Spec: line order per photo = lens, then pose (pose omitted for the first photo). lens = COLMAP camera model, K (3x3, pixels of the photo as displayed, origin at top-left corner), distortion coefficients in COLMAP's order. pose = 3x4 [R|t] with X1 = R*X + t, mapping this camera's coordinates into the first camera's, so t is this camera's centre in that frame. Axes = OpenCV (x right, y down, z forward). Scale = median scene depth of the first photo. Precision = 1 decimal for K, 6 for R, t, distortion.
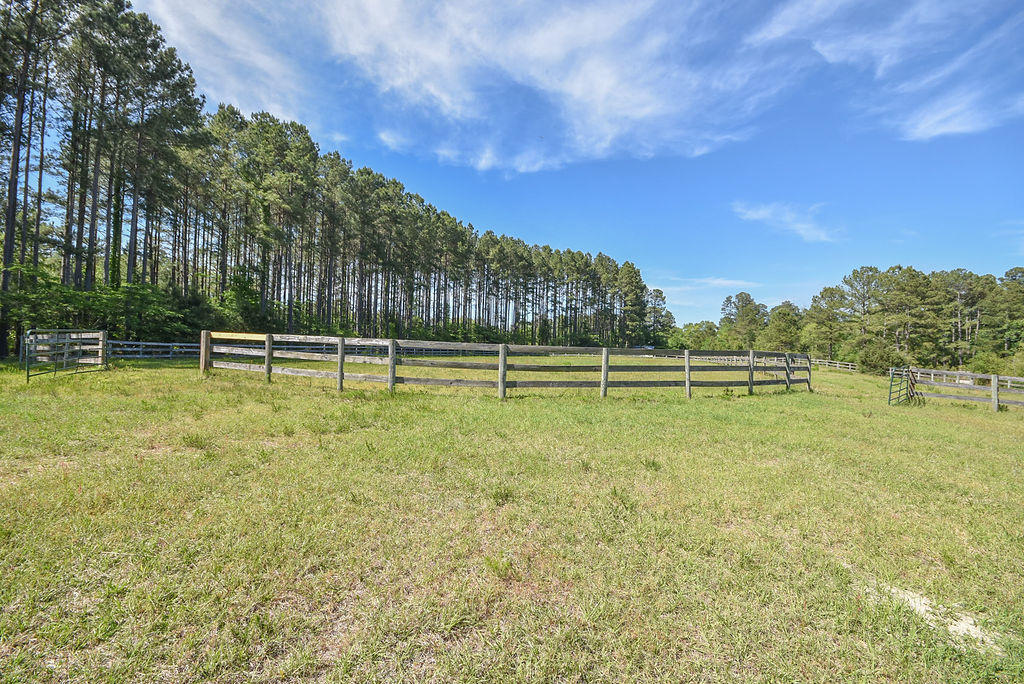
lens RADIAL K [[454.2, 0, 512.0], [0, 454.2, 342.0], [0, 0, 1]] dist [0.011161, -0.012578]
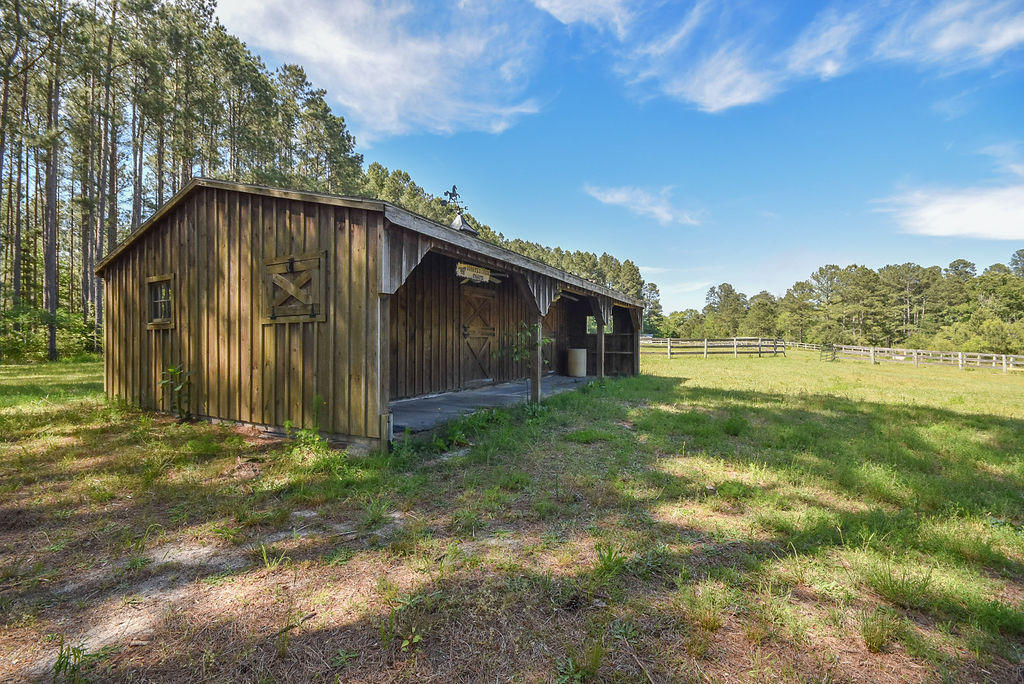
lens RADIAL K [[454.2, 0, 512.0], [0, 454.2, 342.0], [0, 0, 1]] dist [0.011161, -0.012578]
pose [[0.998974, -0.021985, 0.039605, -0.100646], [0.021086, 0.999514, 0.022969, -0.005079], [-0.040090, -0.022110, 0.998951, -0.153766]]
